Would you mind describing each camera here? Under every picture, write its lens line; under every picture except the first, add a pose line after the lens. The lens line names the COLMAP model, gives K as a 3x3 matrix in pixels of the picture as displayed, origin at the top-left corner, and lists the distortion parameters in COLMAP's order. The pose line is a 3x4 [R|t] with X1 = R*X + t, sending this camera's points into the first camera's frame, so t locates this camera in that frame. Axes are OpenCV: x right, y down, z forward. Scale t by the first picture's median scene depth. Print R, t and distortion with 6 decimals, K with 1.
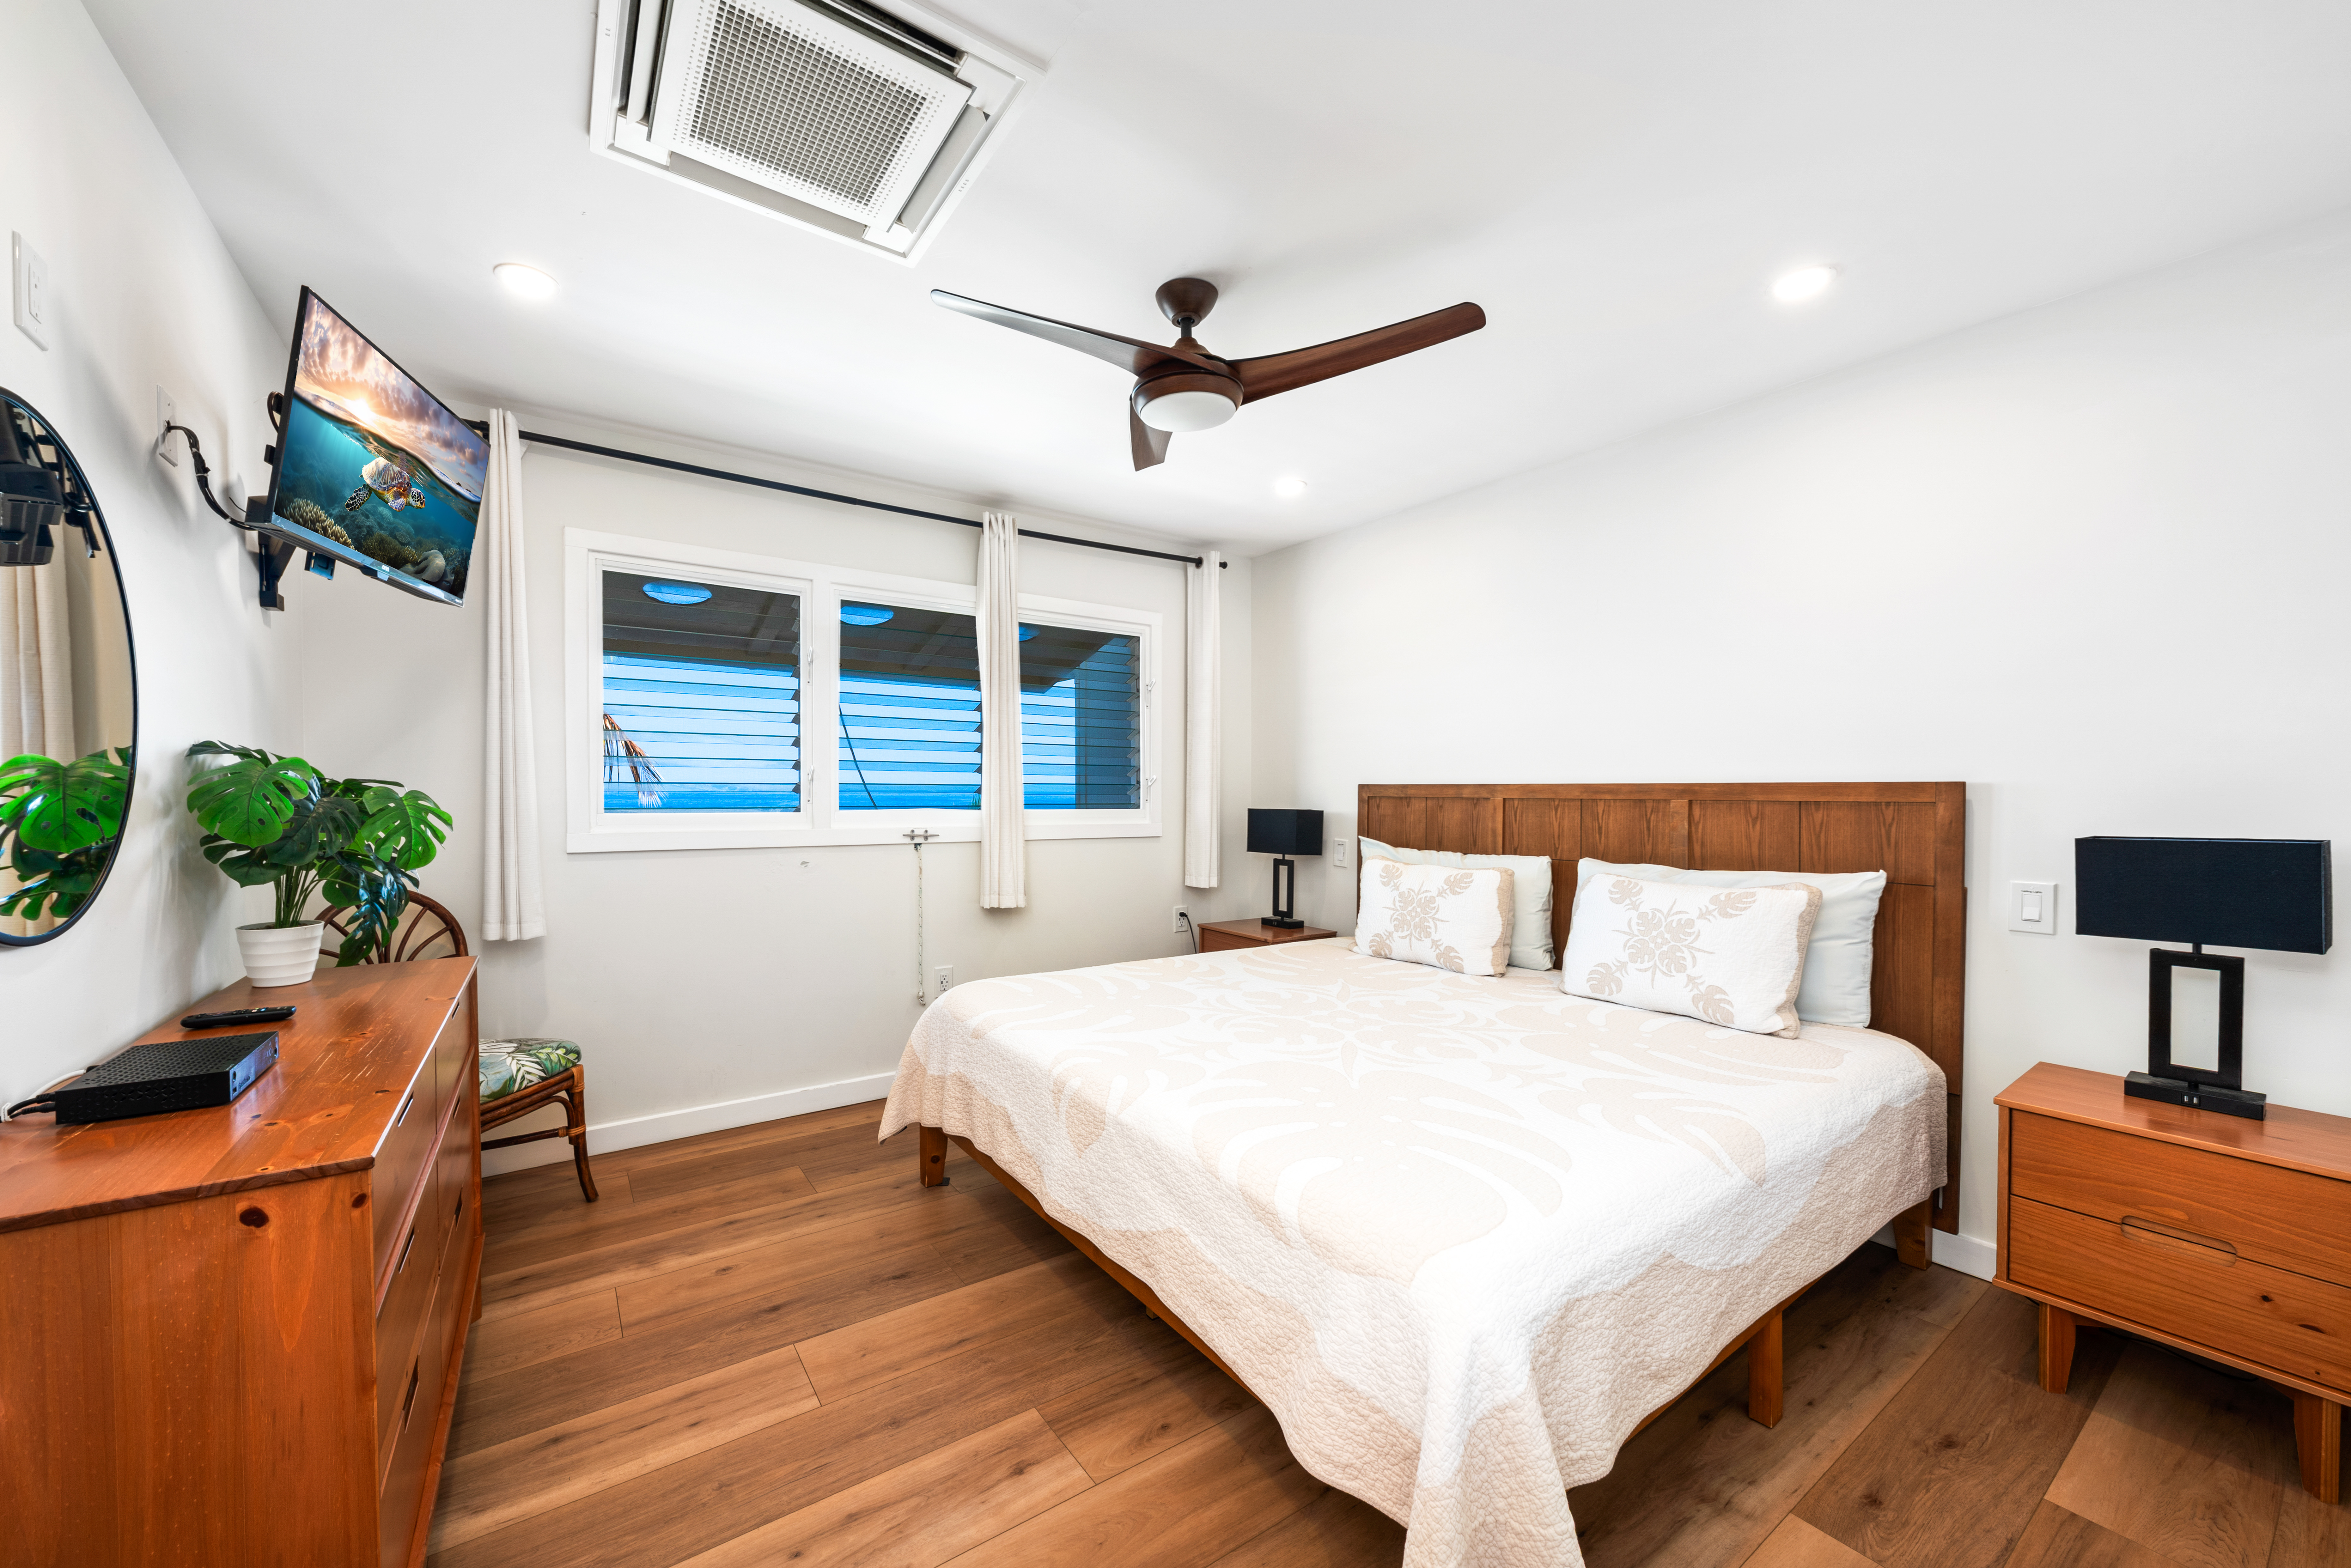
lens RADIAL K [[880.9, 0, 1172.9], [0, 880.9, 803.0], [0, 0, 1]] dist [0.002163, 0.000507]
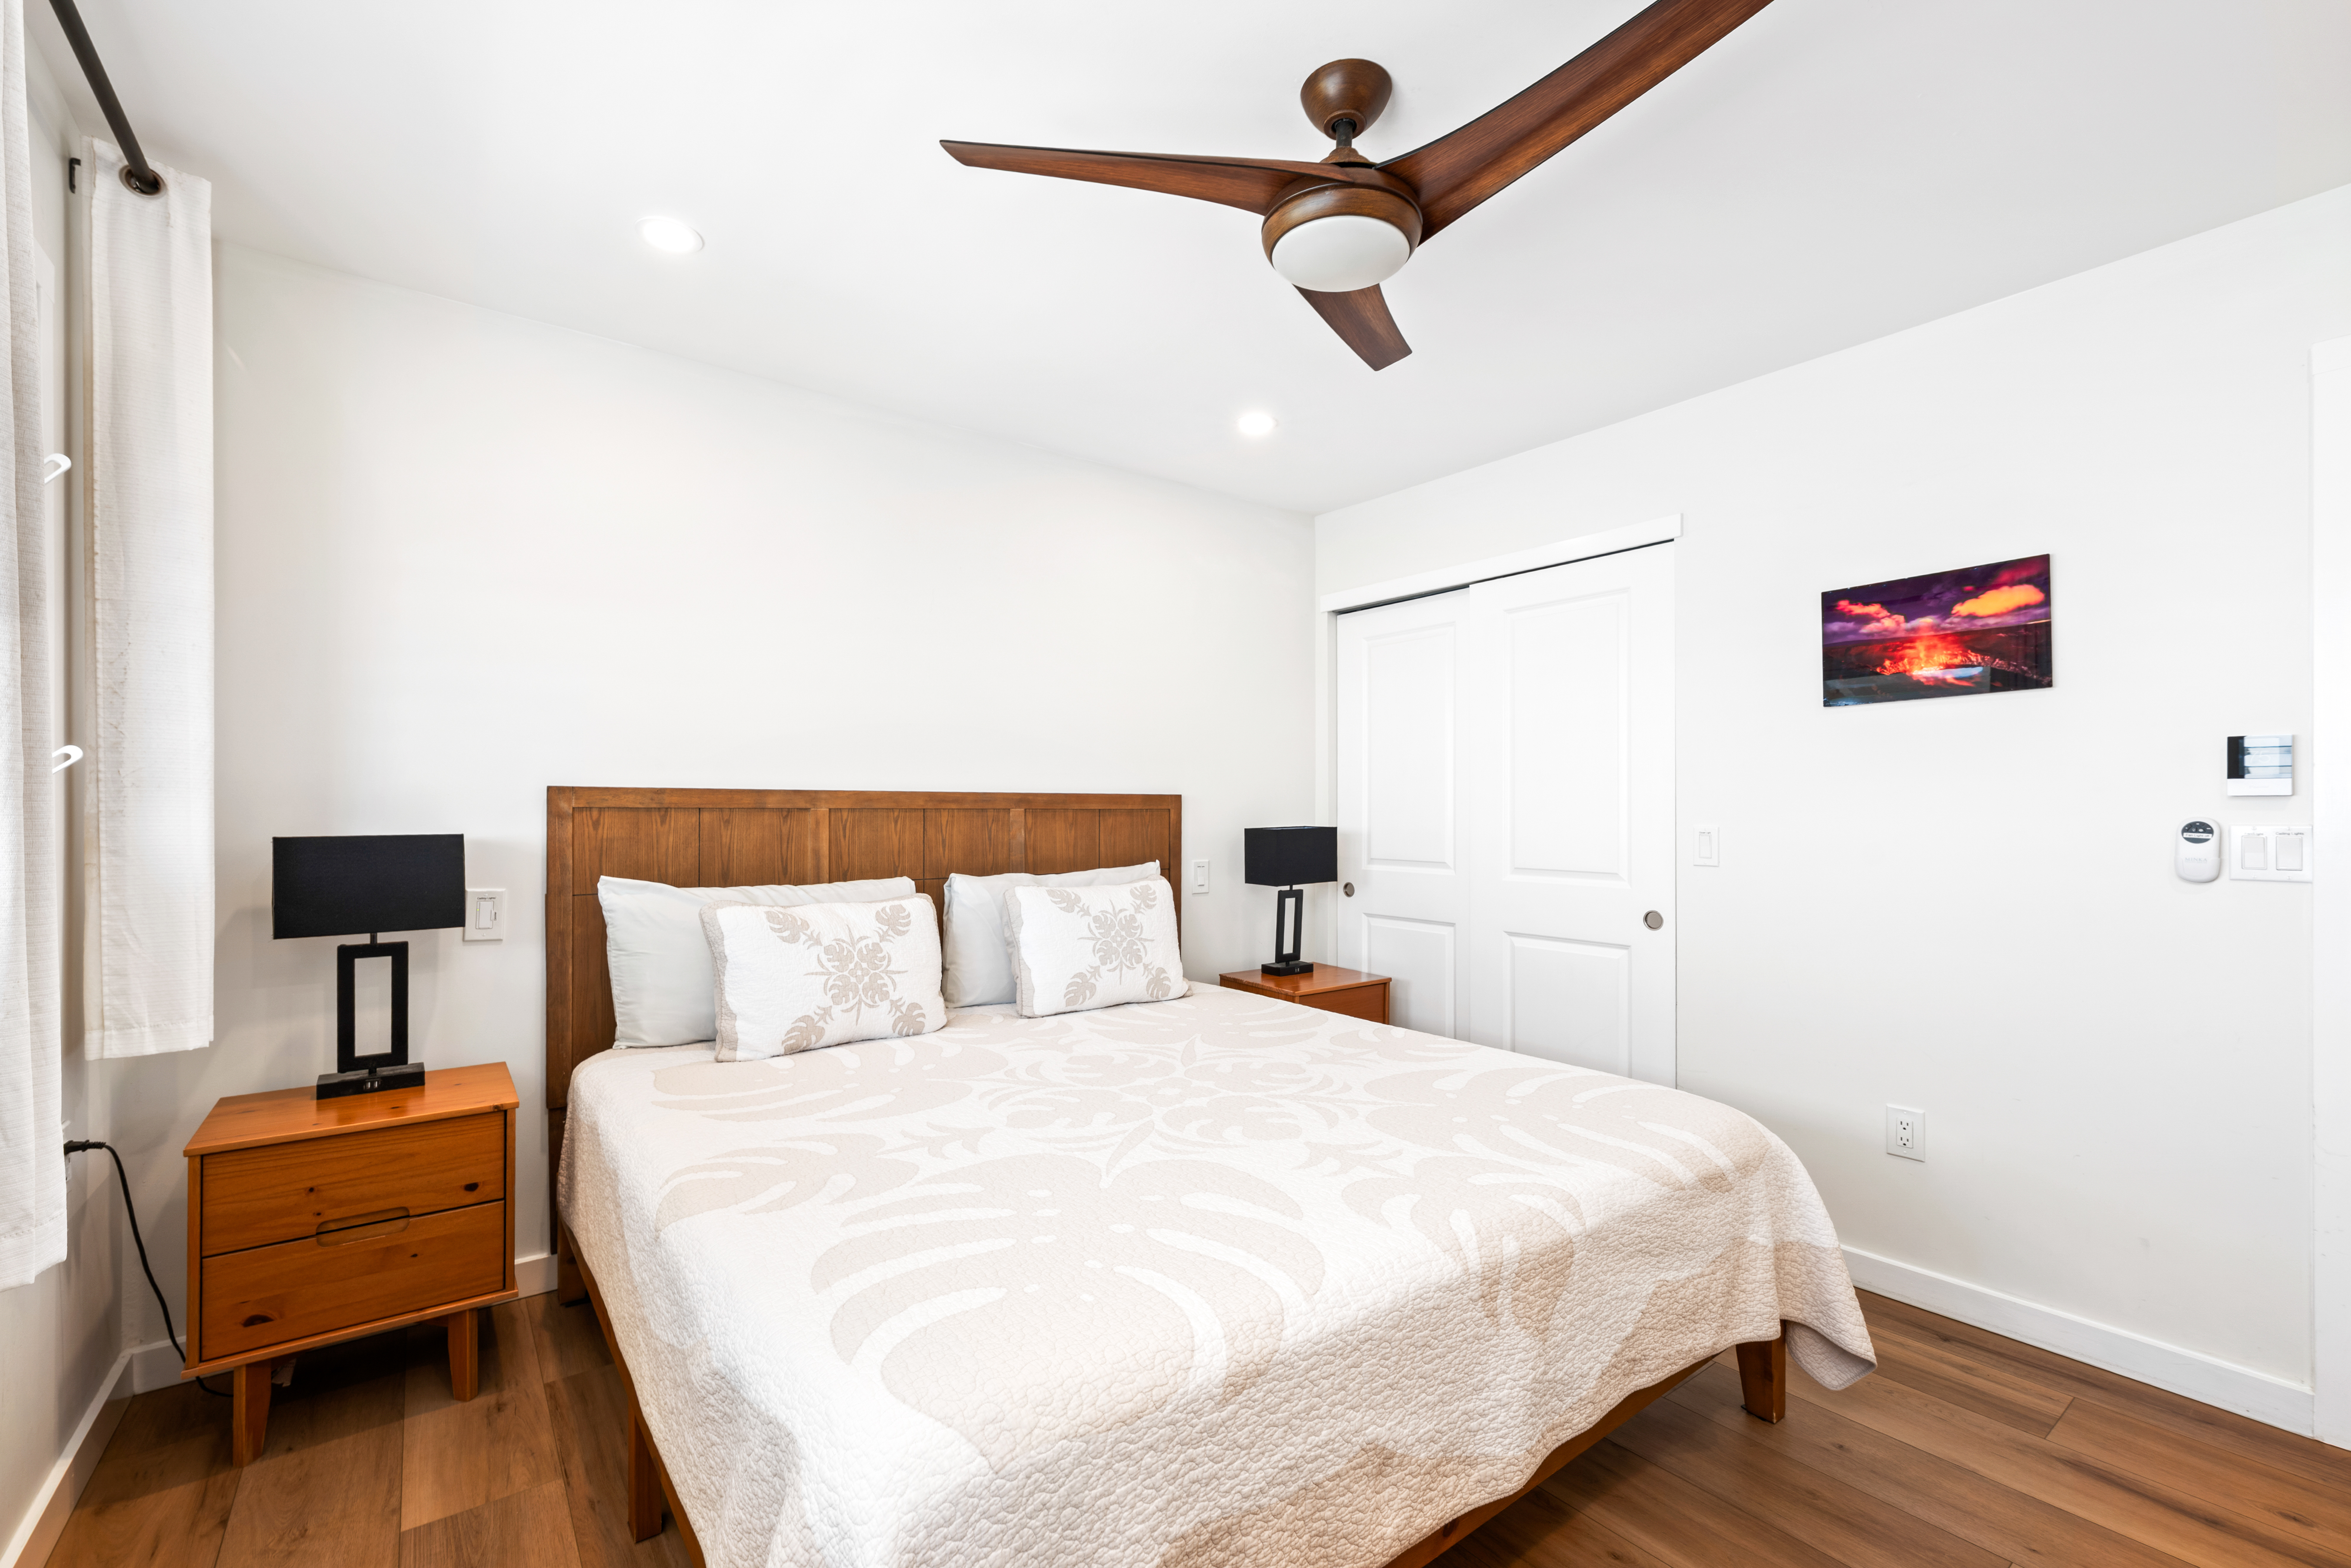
lens RADIAL K [[1002.8, 0, 1163.3], [0, 1002.8, 783.2], [0, 0, 1]] dist [0.013415, -0.000332]
pose [[-0.013538, 0.010695, 0.999851, -0.545190], [0.005209, 0.999930, -0.010626, -0.017809], [-0.999895, 0.005064, -0.013593, 0.766138]]
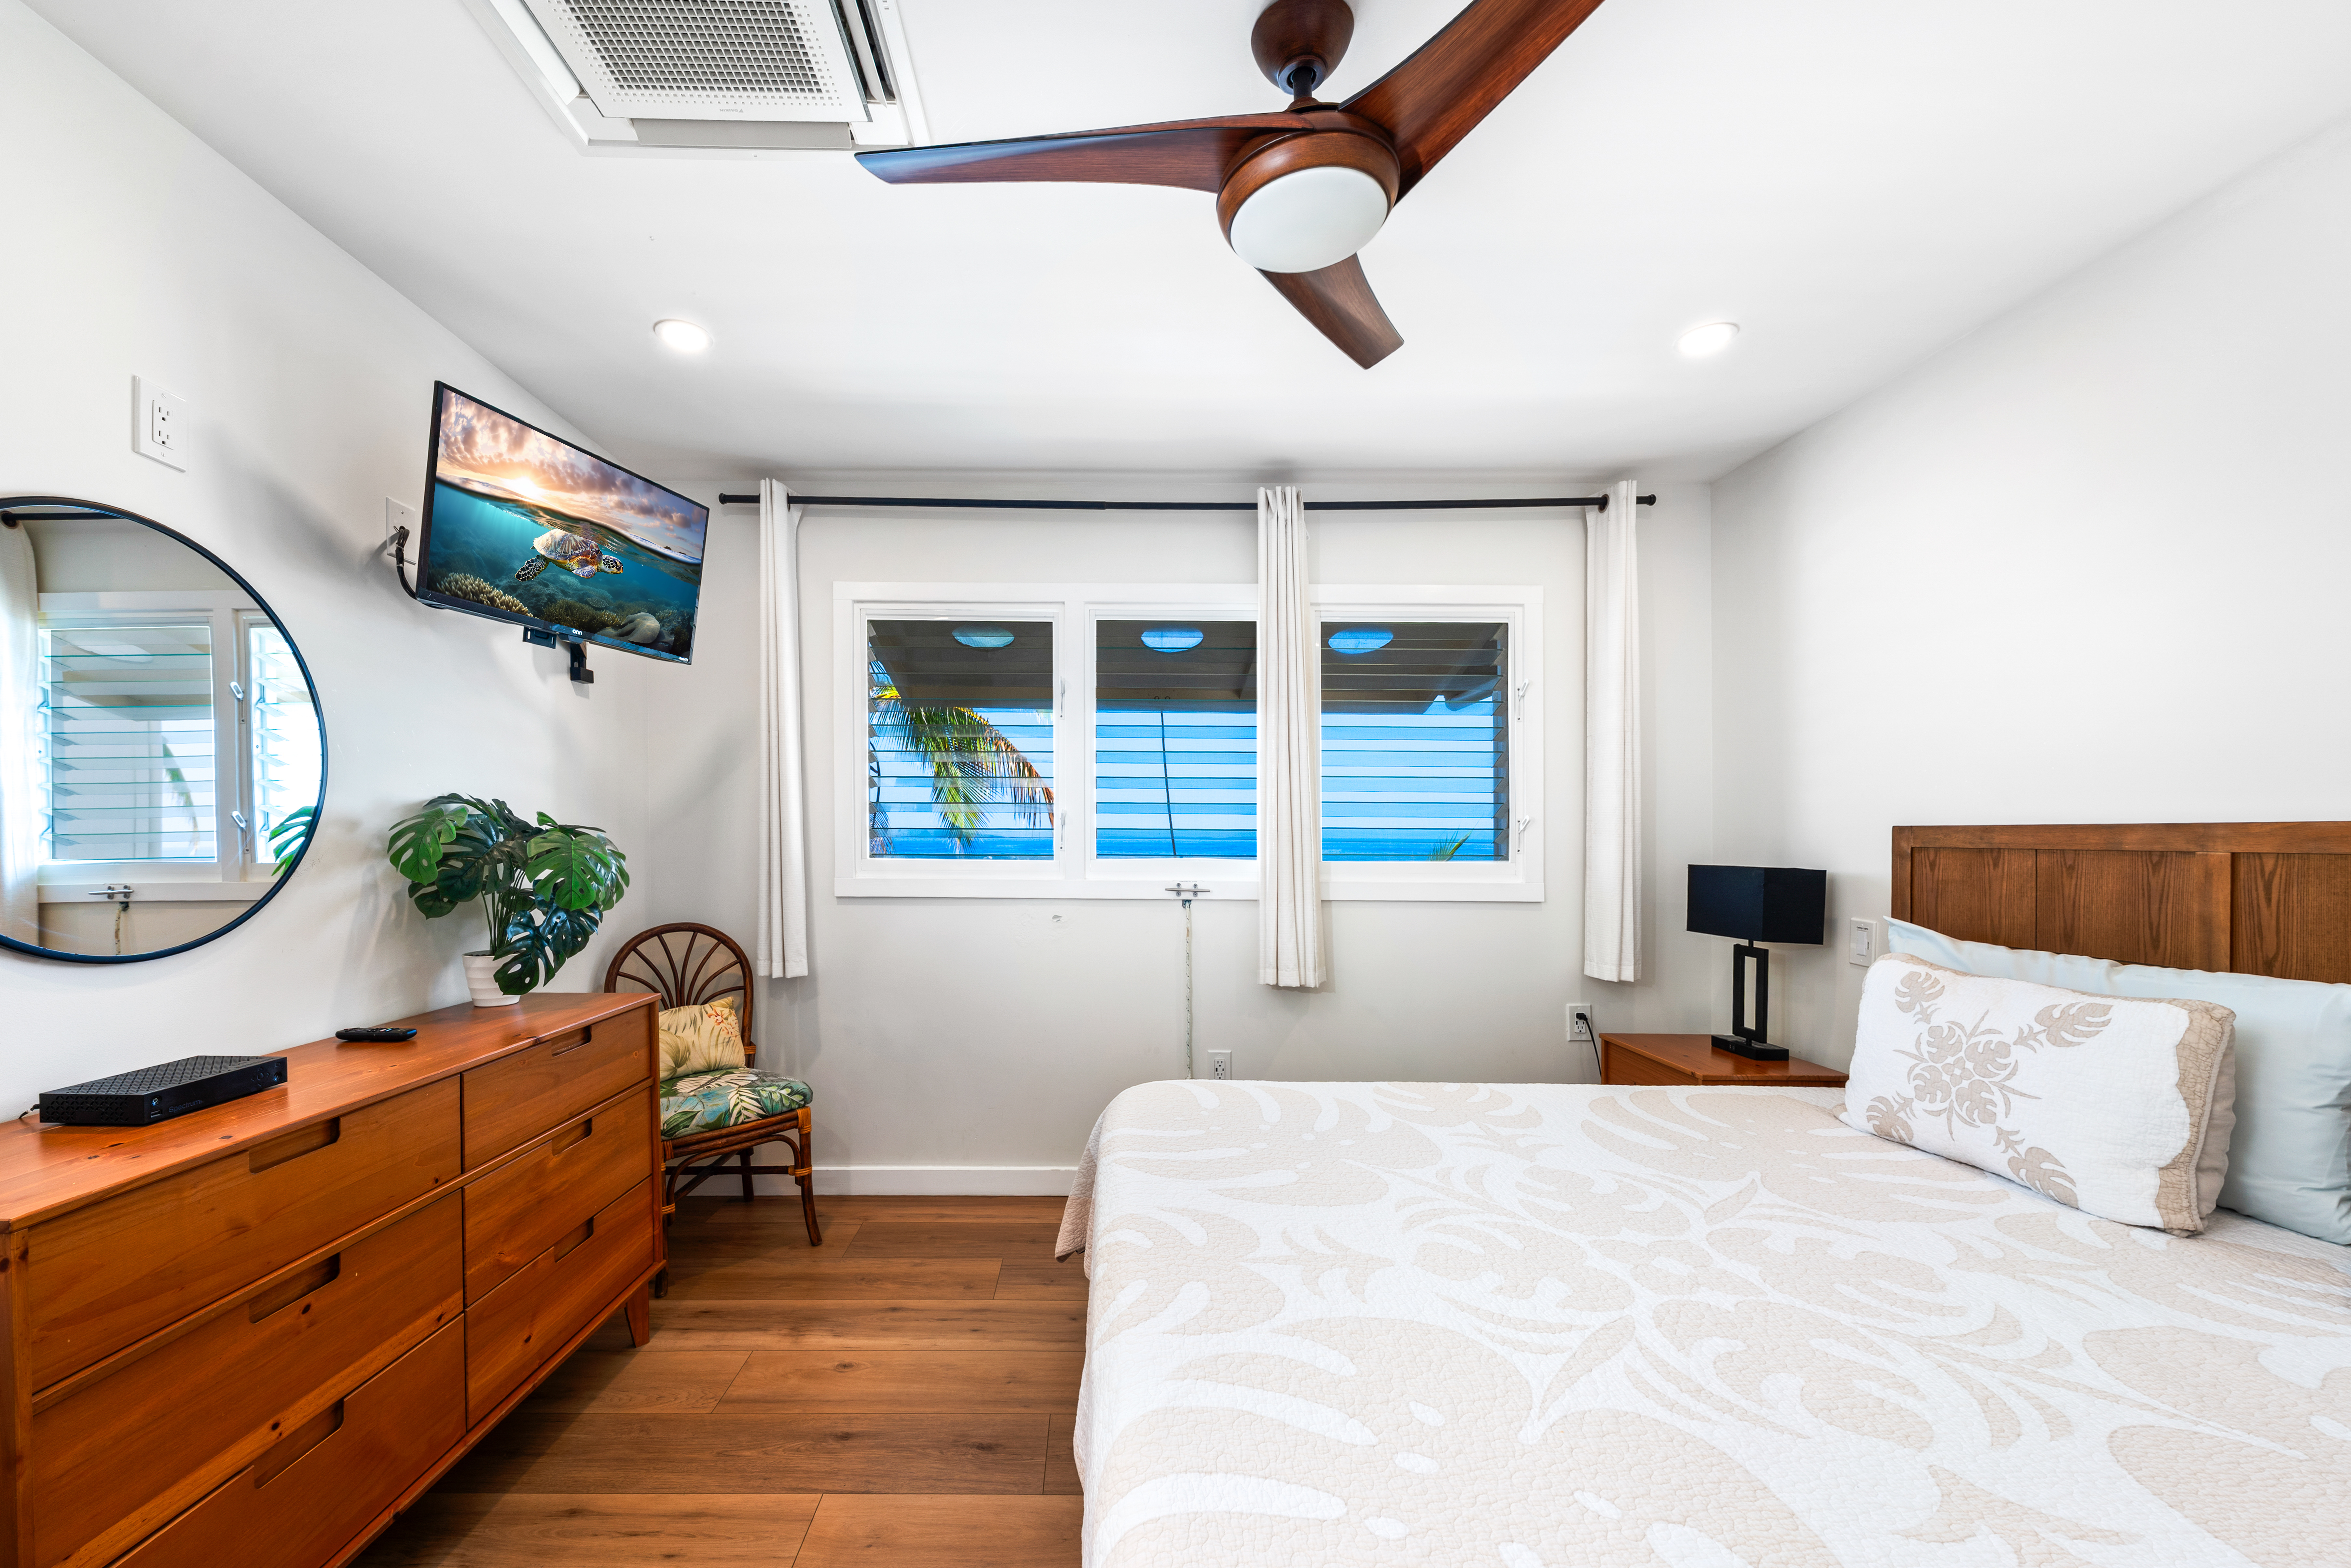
lens RADIAL K [[935.2, 0, 1119.9], [0, 935.2, 838.6], [0, 0, 1]] dist [0.000848, -0.000211]
pose [[0.816139, 0.001289, -0.577855, 0.188188], [-0.009340, 0.999896, -0.010962, -0.001922], [0.577781, 0.014344, 0.816066, 0.256528]]
